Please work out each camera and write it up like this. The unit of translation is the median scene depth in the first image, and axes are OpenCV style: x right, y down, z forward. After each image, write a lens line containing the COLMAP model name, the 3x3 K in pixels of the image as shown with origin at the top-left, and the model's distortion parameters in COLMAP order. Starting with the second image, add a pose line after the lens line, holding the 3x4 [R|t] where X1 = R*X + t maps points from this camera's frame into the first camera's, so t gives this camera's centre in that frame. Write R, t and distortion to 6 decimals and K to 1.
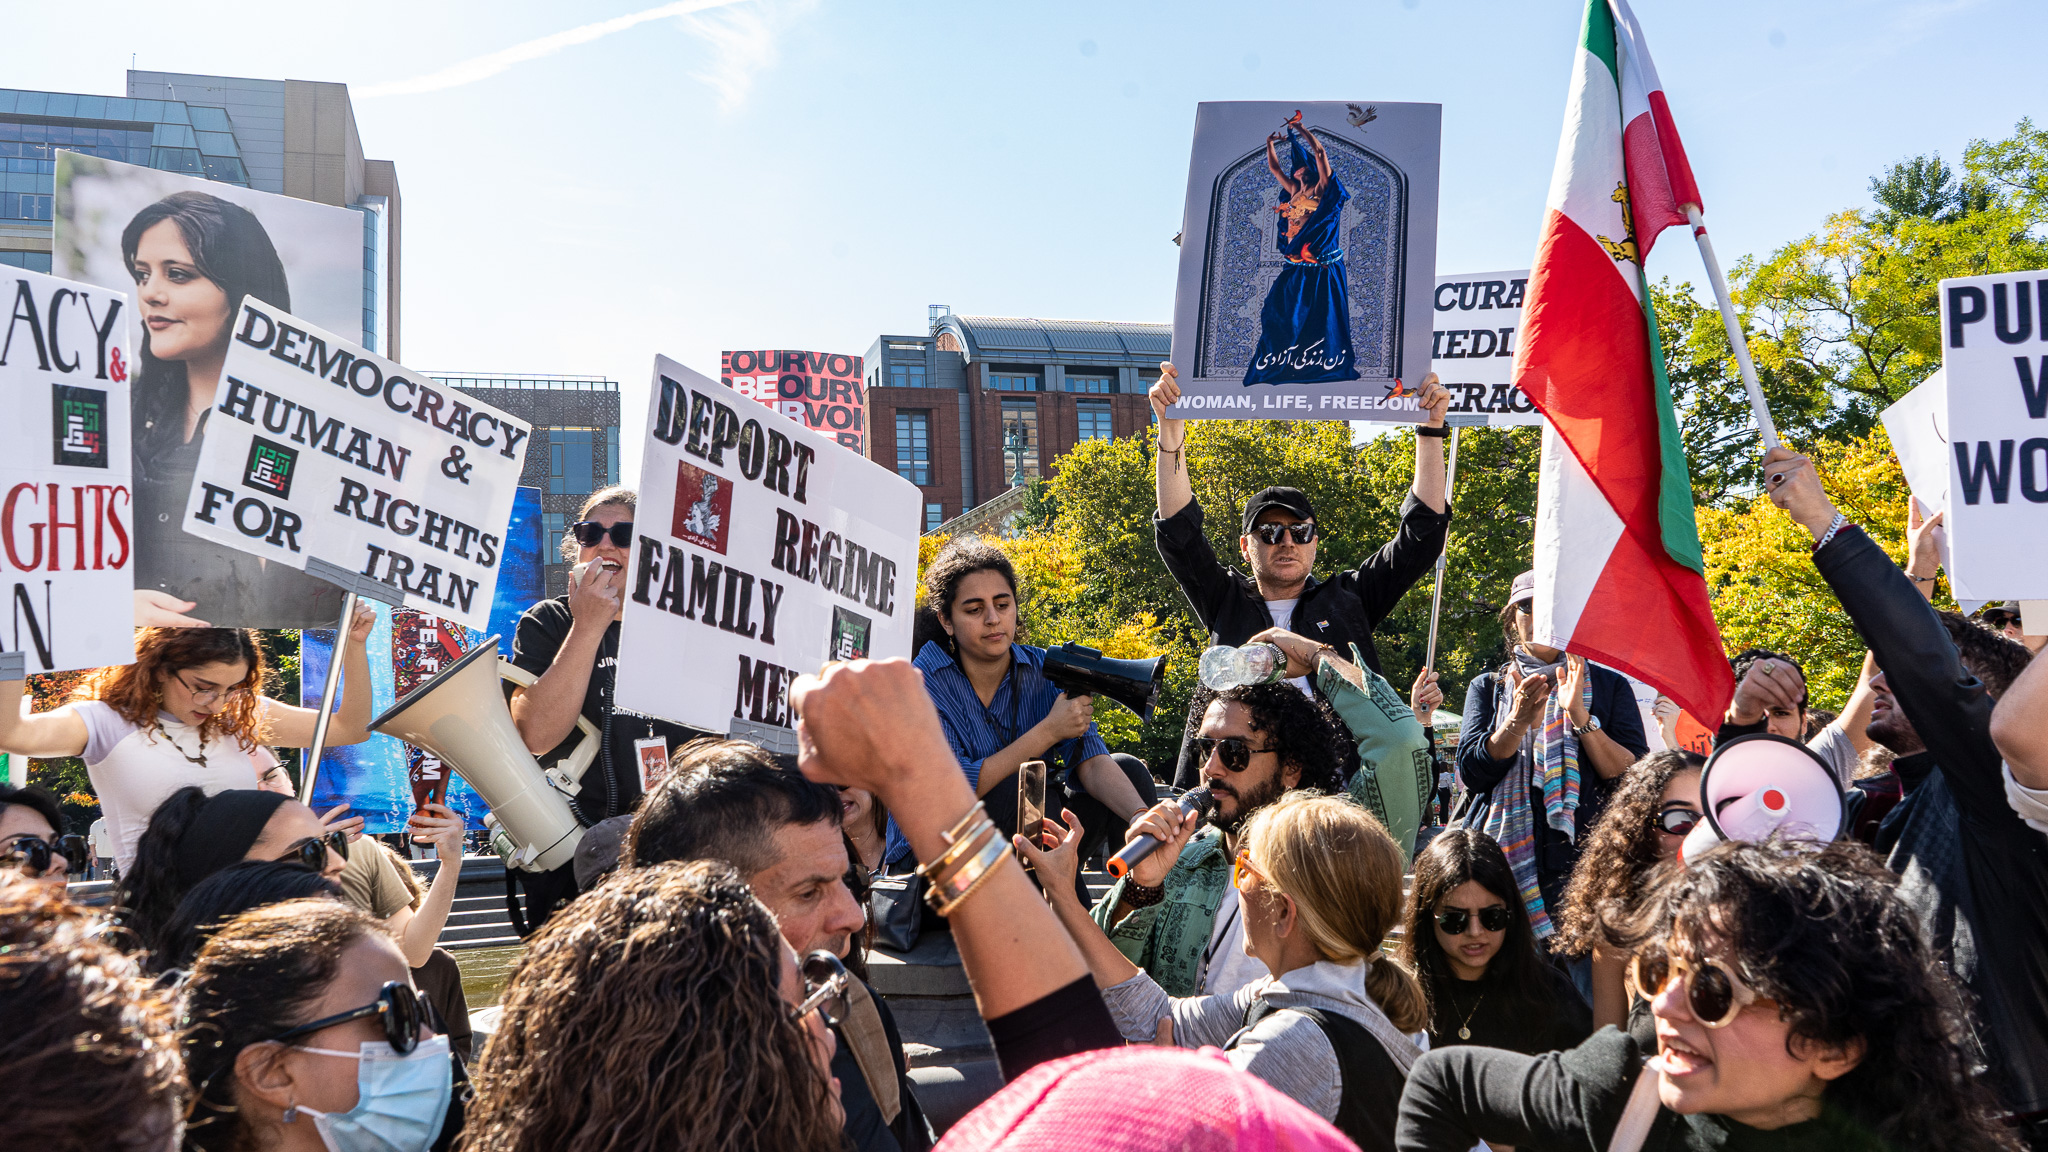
lens RADIAL K [[1618.0, 0, 1027.4], [0, 1618.0, 575.5], [0, 0, 1]] dist [-0.019740, 0.000129]
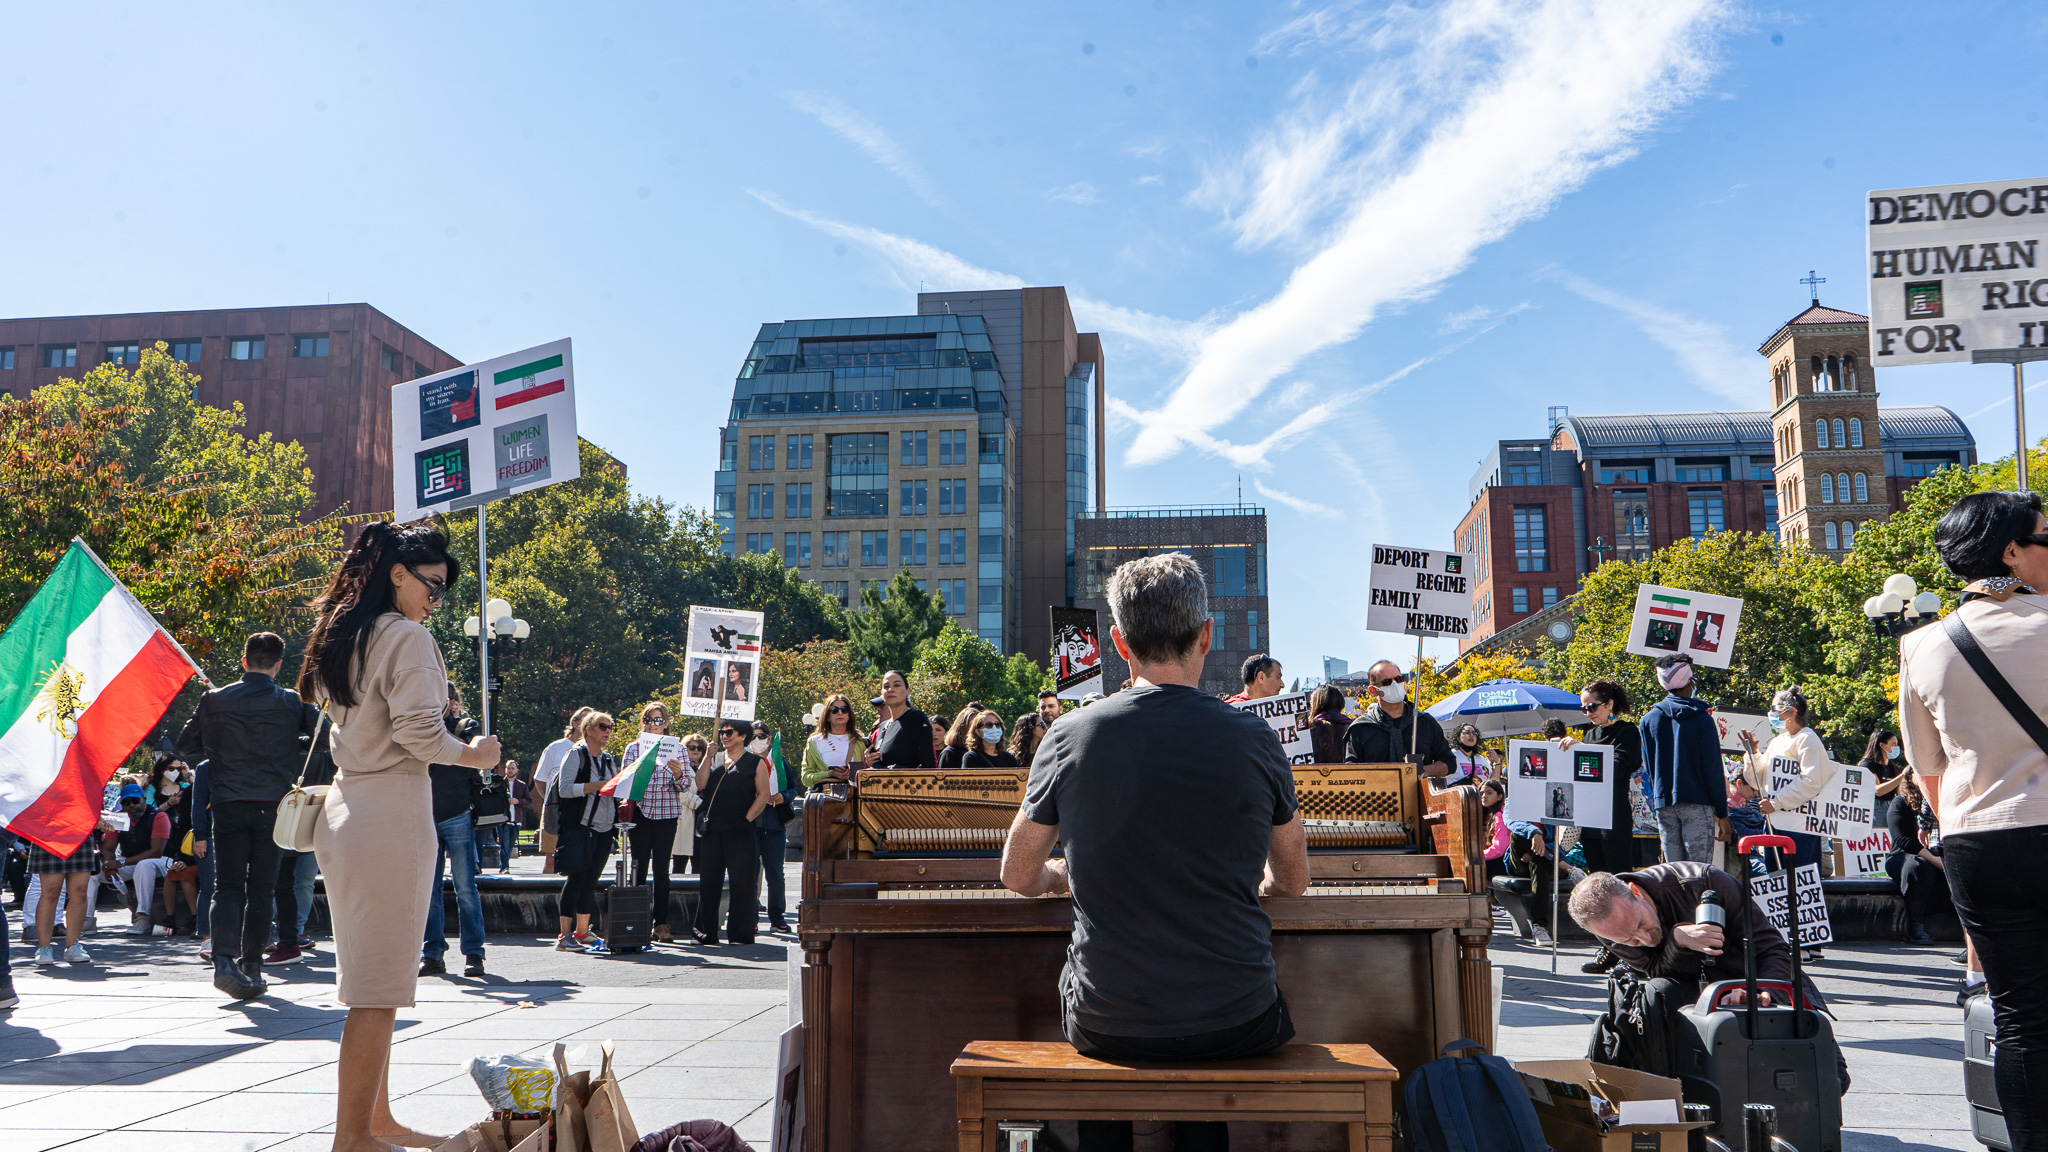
lens RADIAL K [[1618.0, 0, 1015.2], [0, 1618.0, 574.5], [0, 0, 1]] dist [-0.019740, 0.000129]
pose [[0.909732, -0.022408, -0.414590, 0.069133], [0.007892, 0.999295, -0.036692, -0.015017], [0.415120, 0.030108, 0.909268, -0.175452]]
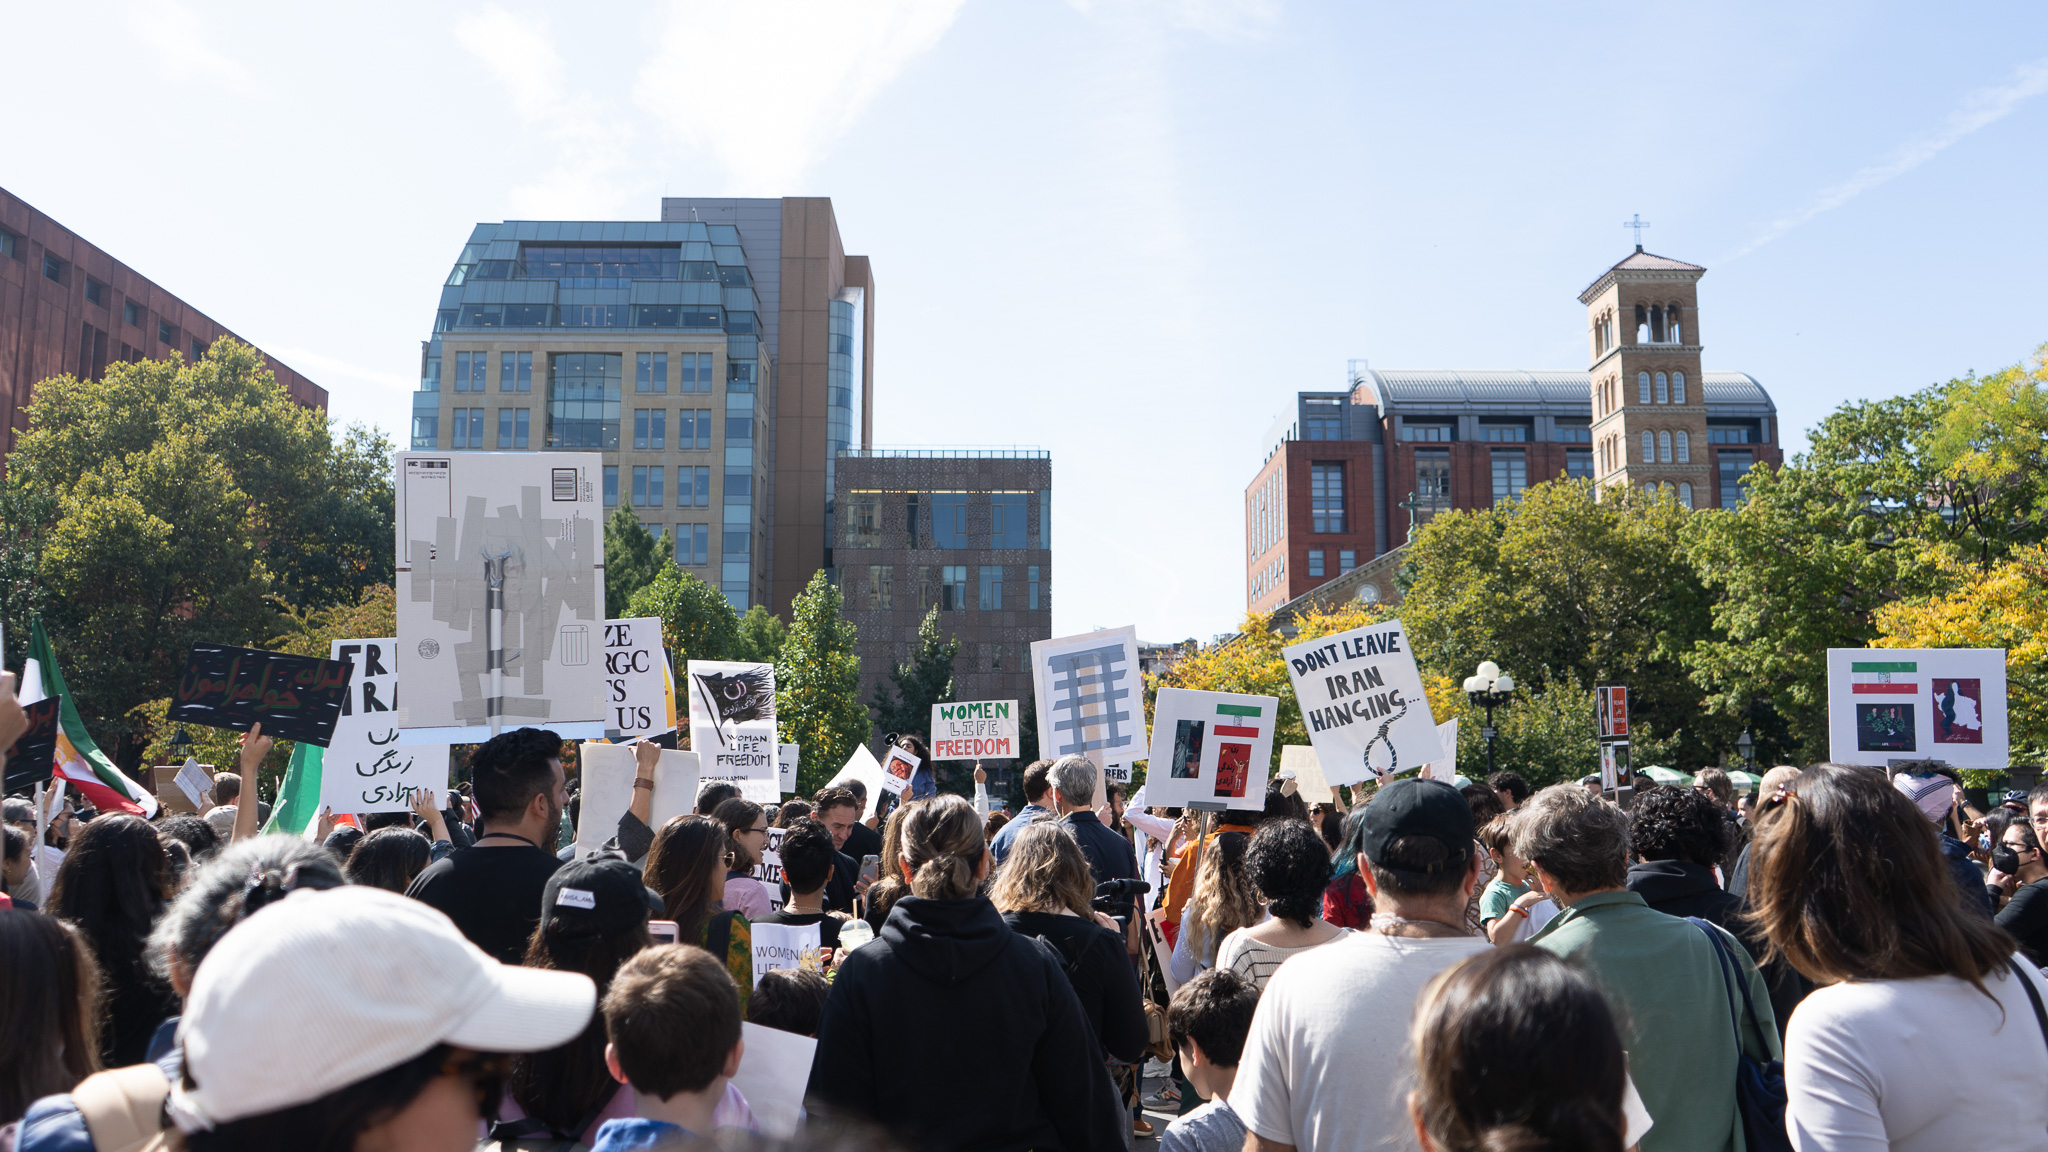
lens RADIAL K [[1618.0, 0, 1018.7], [0, 1618.0, 581.0], [0, 0, 1]] dist [-0.019740, 0.000129]
pose [[0.959251, 0.005354, -0.282503, 0.034005], [-0.009318, 0.999876, -0.012688, -0.009077], [0.282400, 0.014803, 0.959182, -0.069141]]
